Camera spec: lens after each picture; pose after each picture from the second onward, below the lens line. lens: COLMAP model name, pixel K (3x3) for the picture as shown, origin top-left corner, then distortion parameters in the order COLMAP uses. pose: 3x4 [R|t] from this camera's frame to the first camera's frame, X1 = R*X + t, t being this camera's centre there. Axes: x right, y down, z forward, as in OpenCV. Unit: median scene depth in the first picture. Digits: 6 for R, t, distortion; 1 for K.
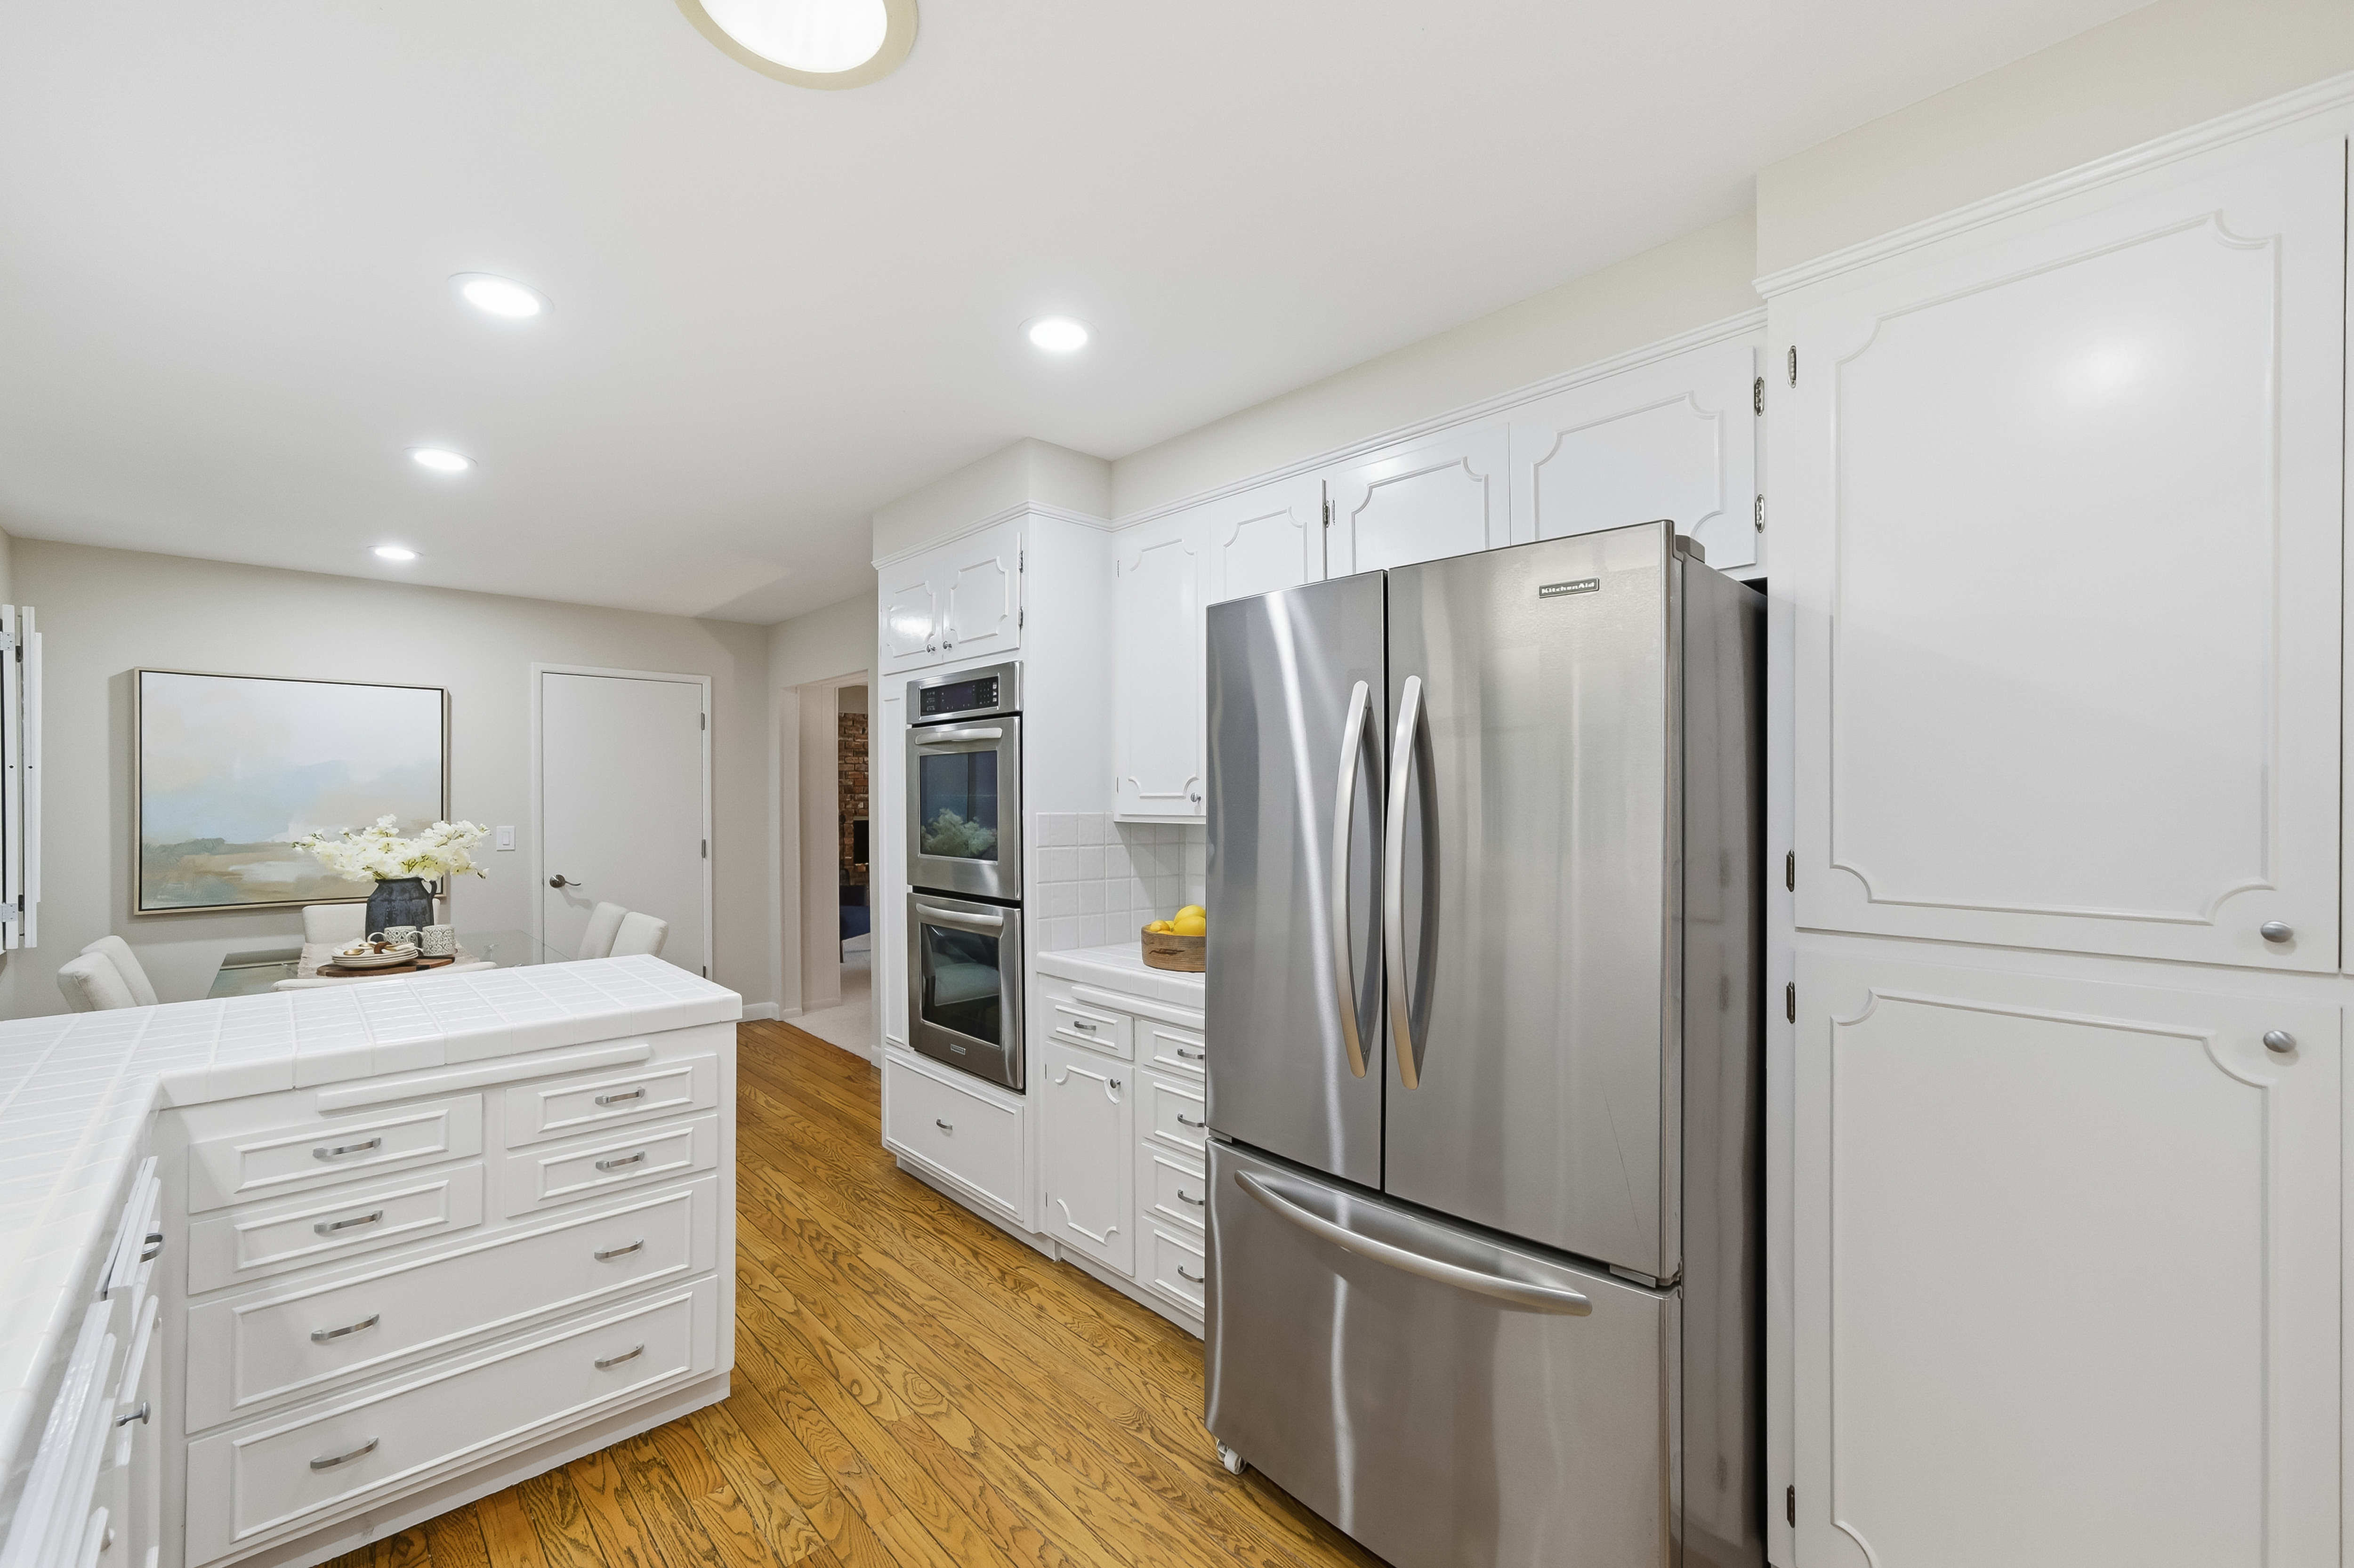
lens RADIAL K [[945.8, 0, 1167.6], [0, 945.8, 789.2], [0, 0, 1]] dist [-0.006963, 0.003903]
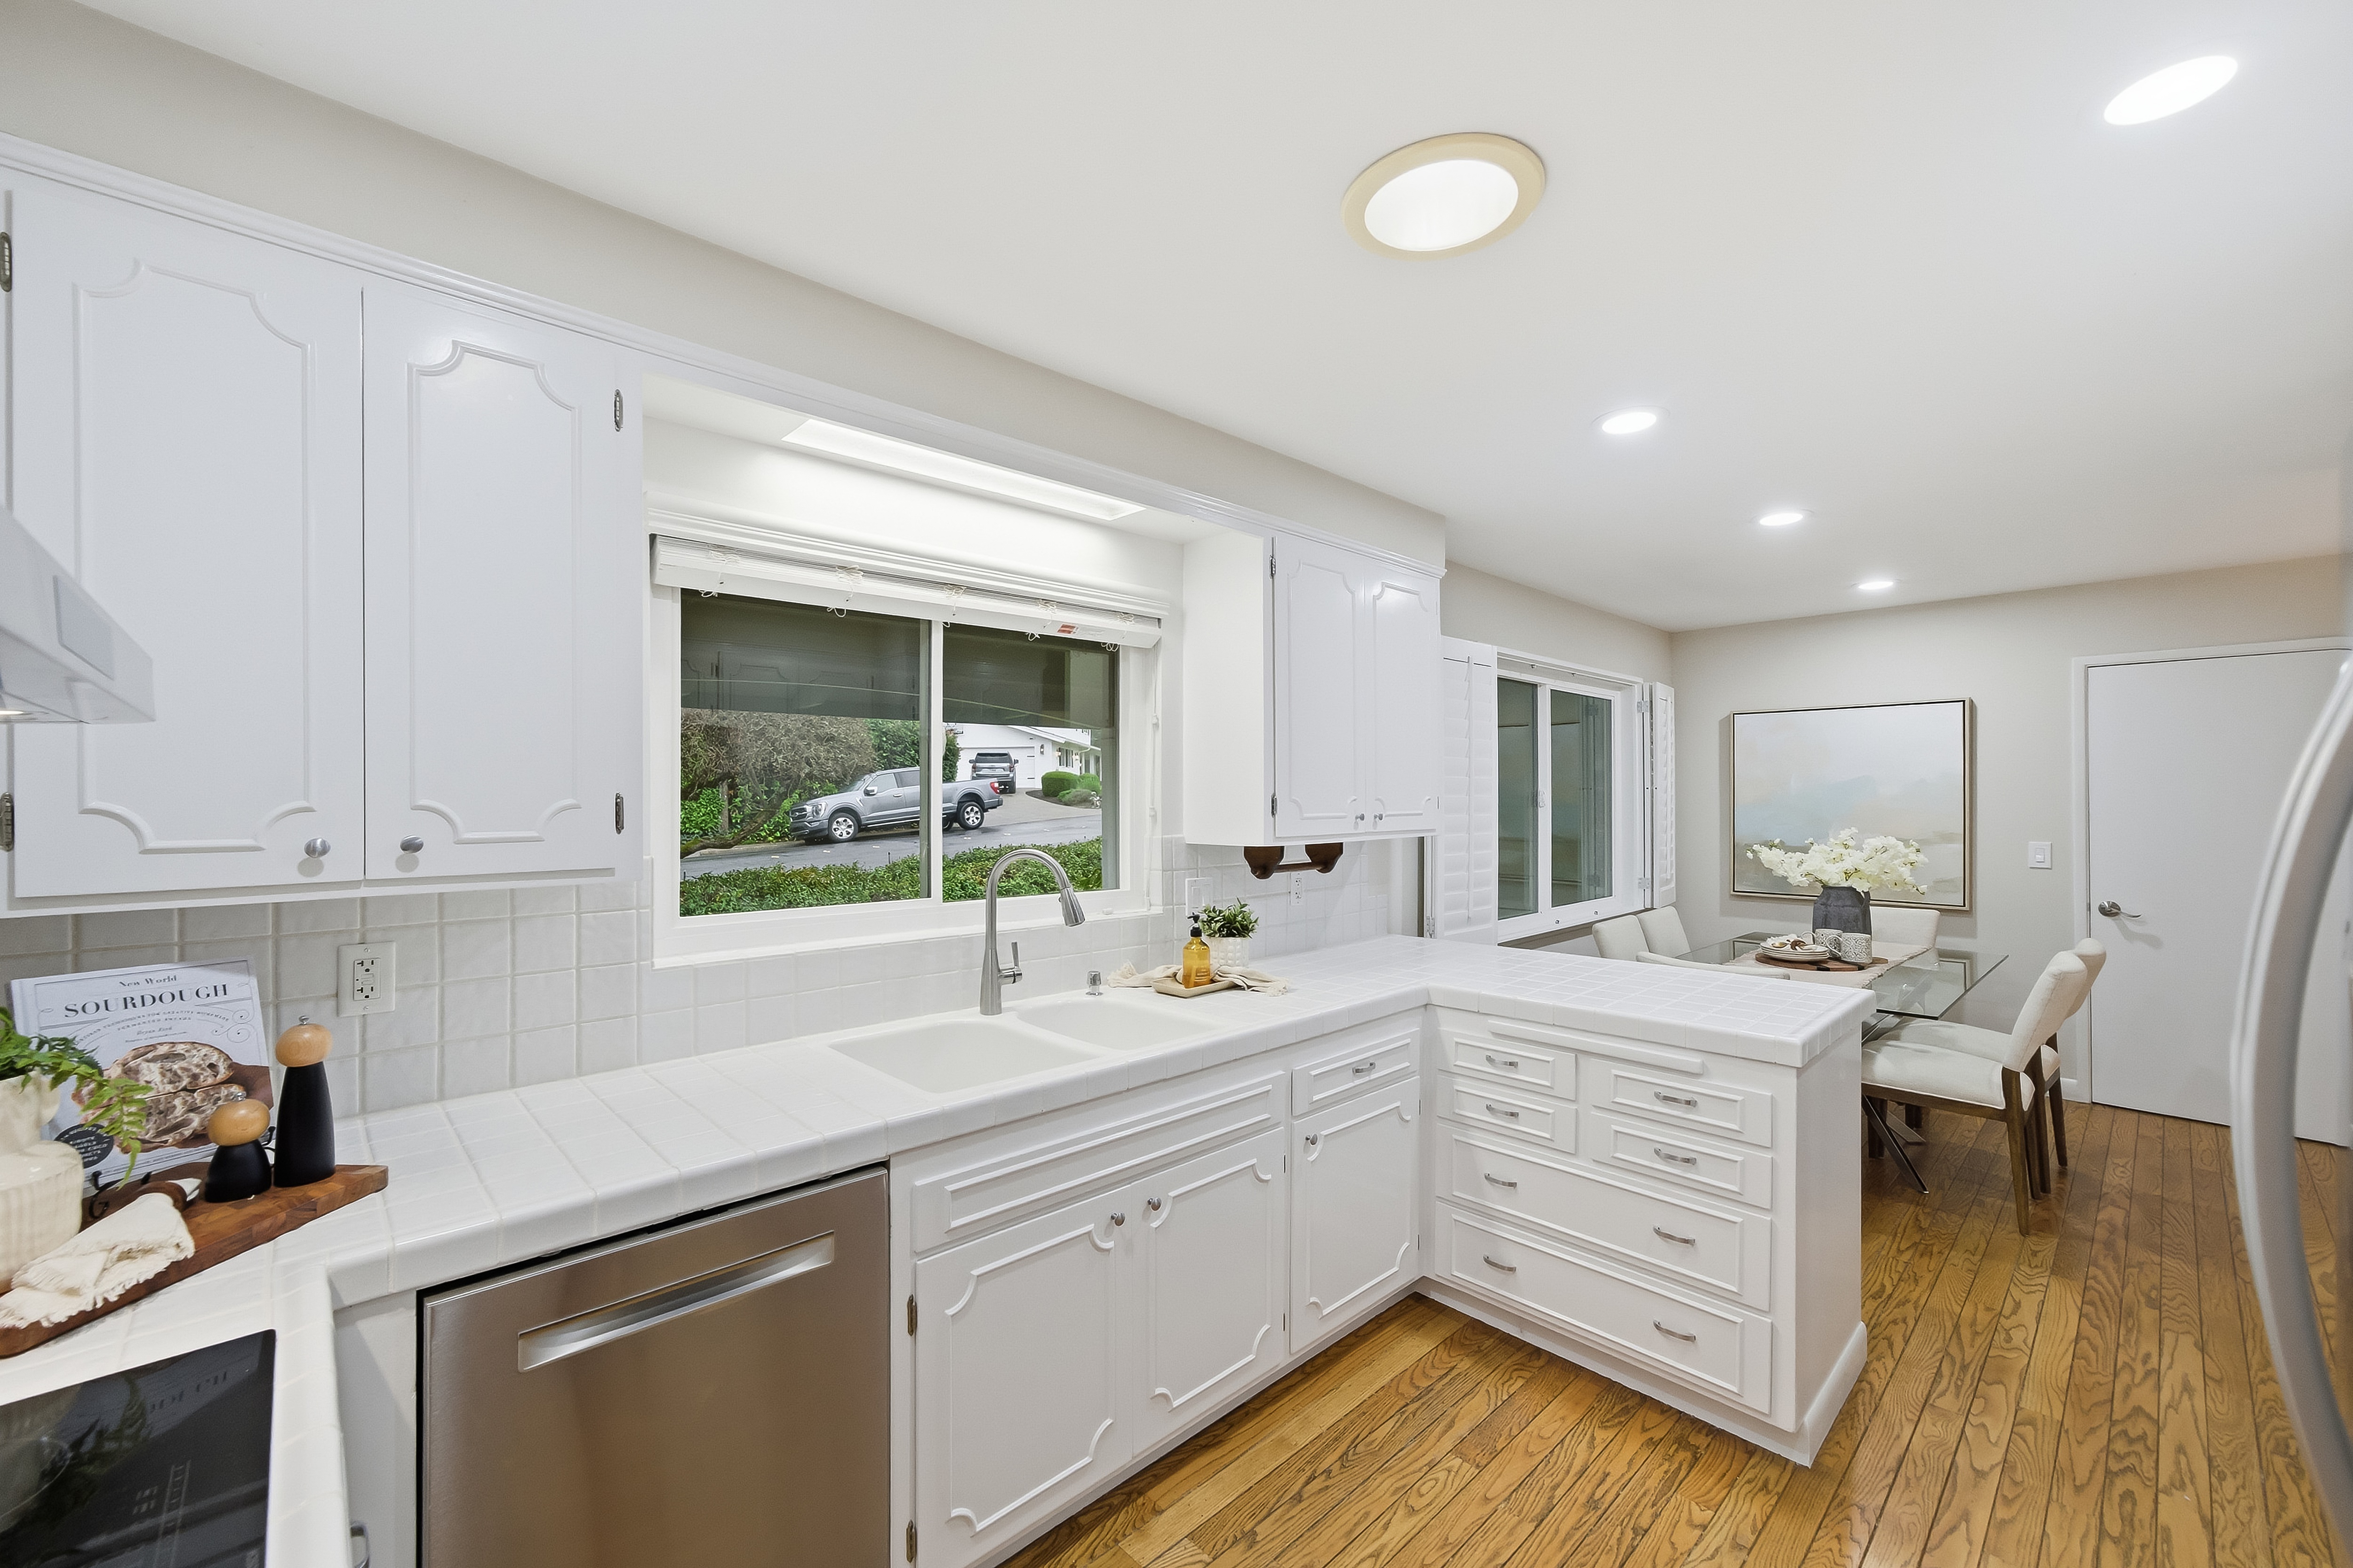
lens RADIAL K [[945.4, 0, 1178.9], [0, 945.4, 793.5], [0, 0, 1]] dist [-0.006963, 0.003903]
pose [[-0.000191, -0.003569, -0.999994, 0.510677], [0.012503, 0.999915, -0.003571, -0.036266], [0.999922, -0.012504, -0.000146, 0.403641]]
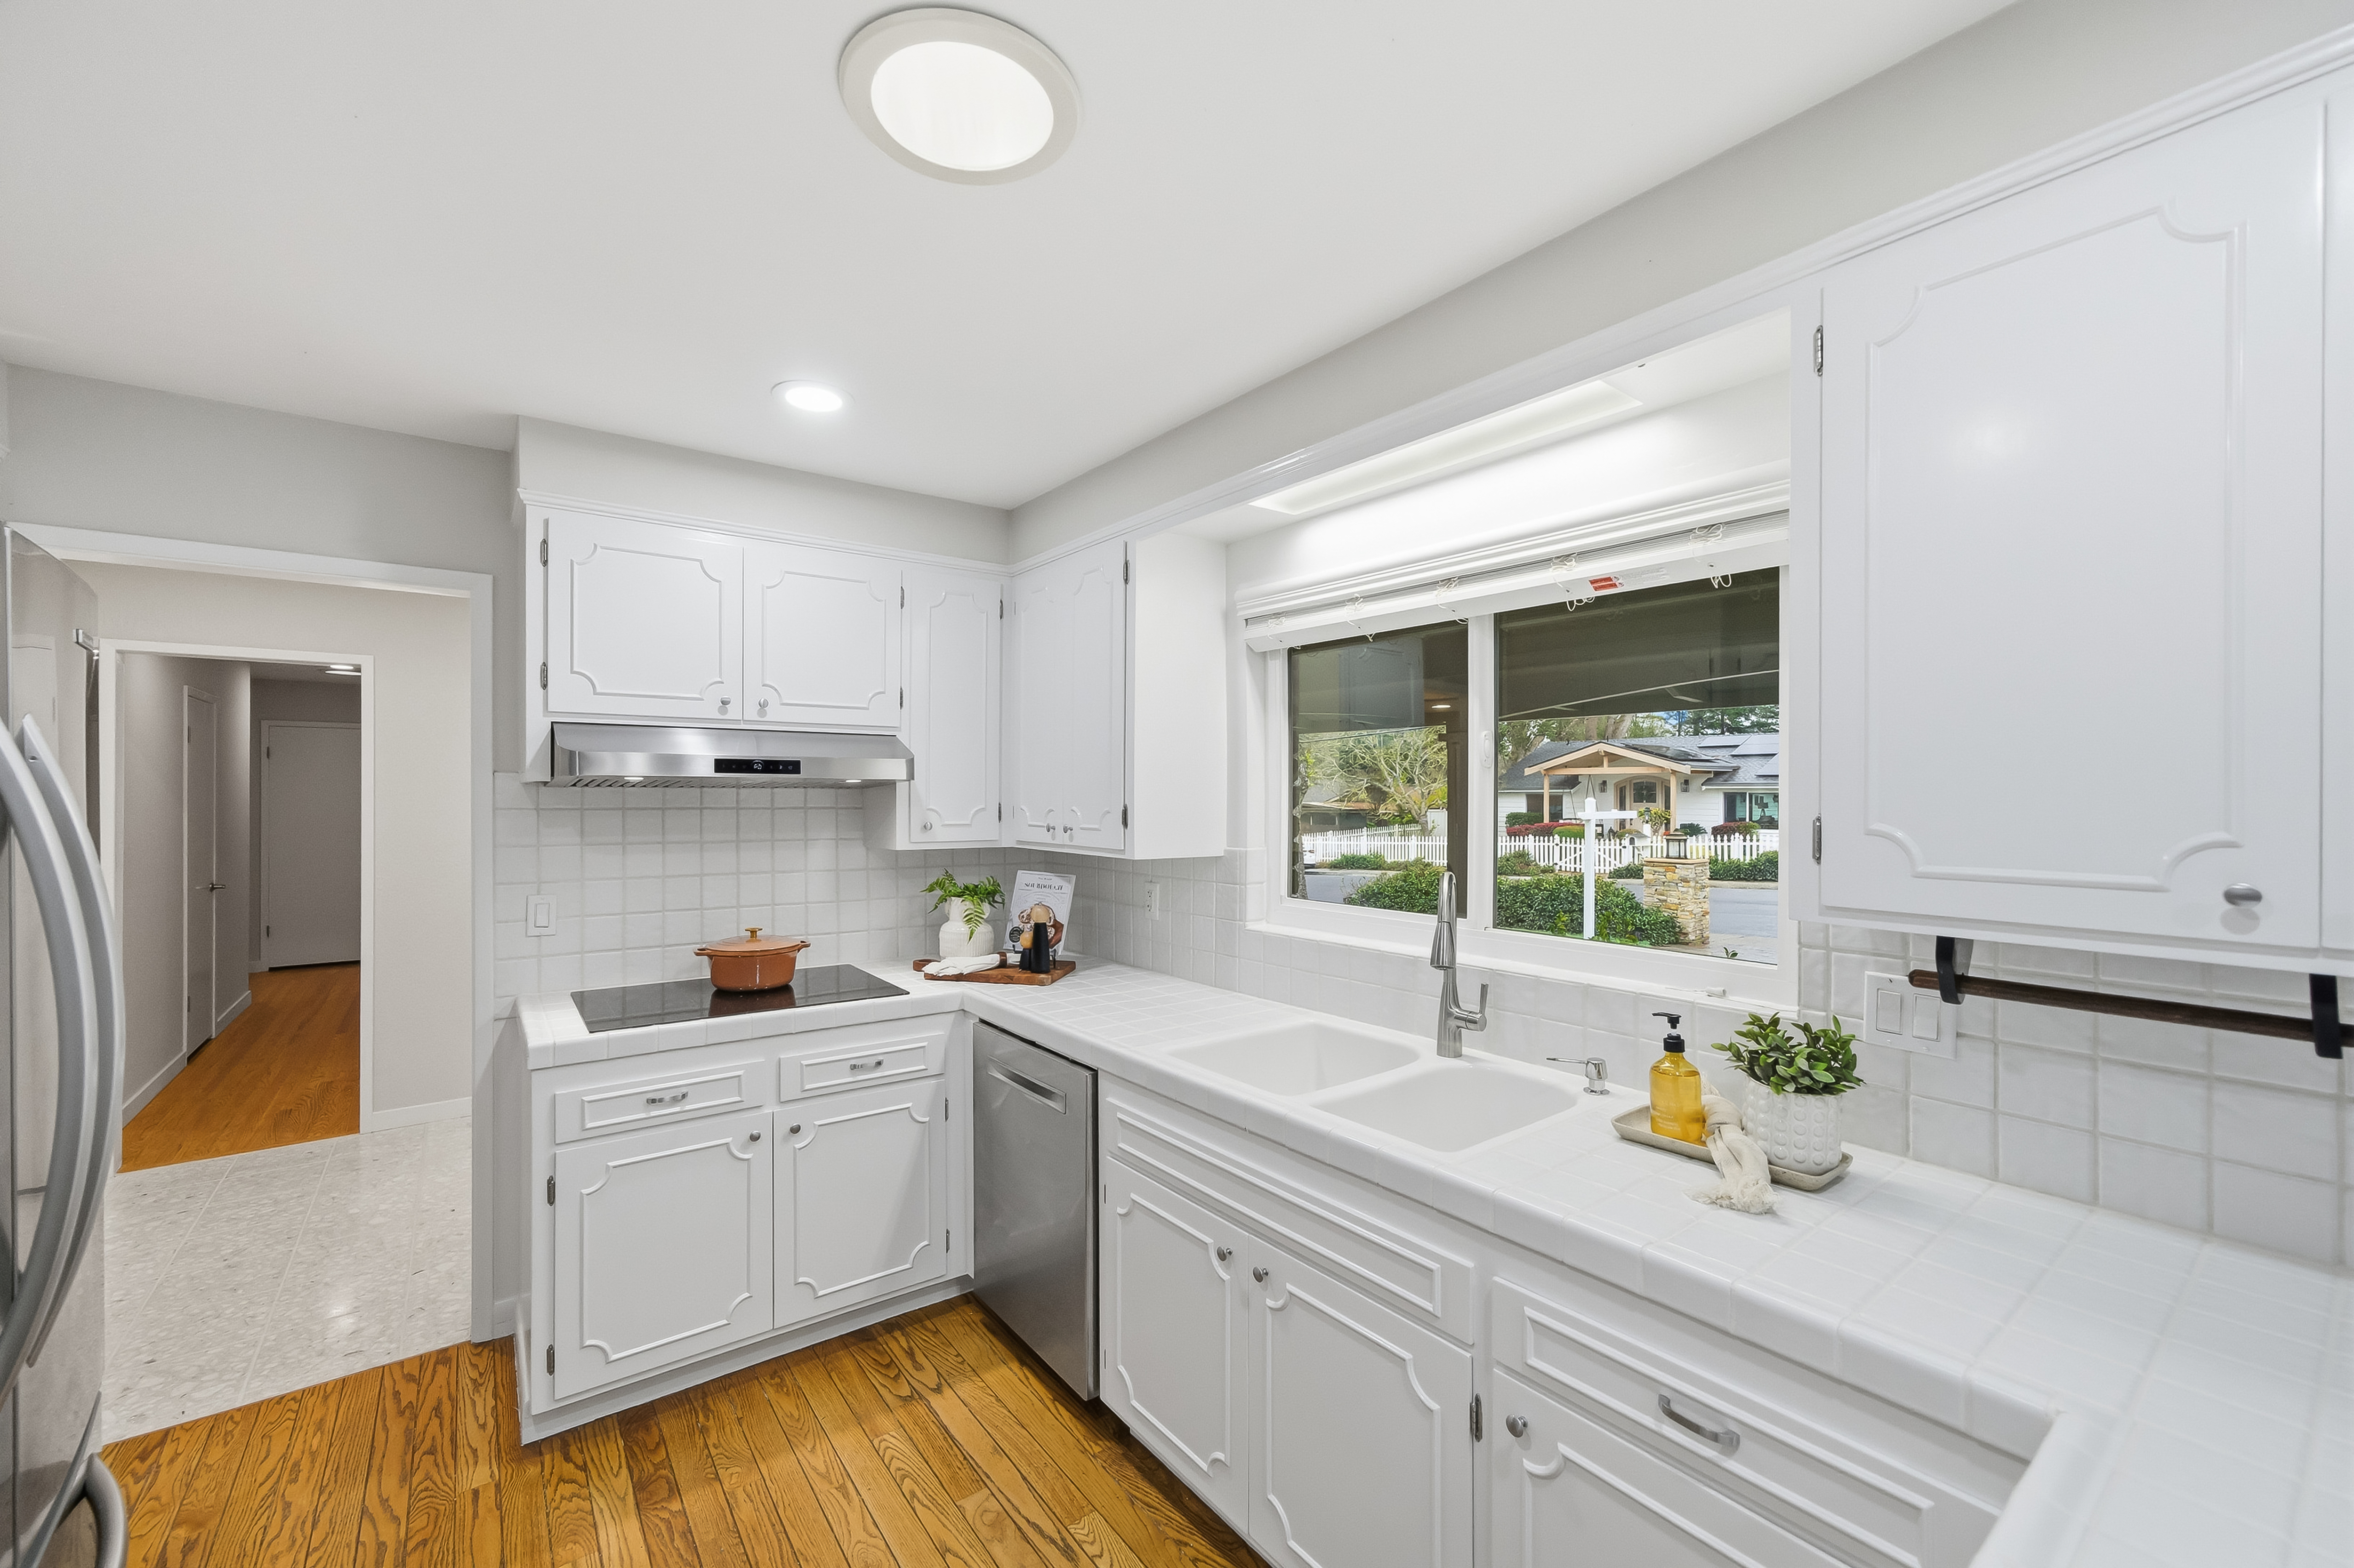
lens RADIAL K [[945.8, 0, 1144.6], [0, 945.8, 779.6], [0, 0, 1]] dist [-0.006963, 0.003903]
pose [[-0.991760, -0.001789, 0.128093, -0.425186], [-0.004738, 0.999731, -0.022722, -0.047361], [-0.128018, -0.023142, -0.991502, 1.214012]]
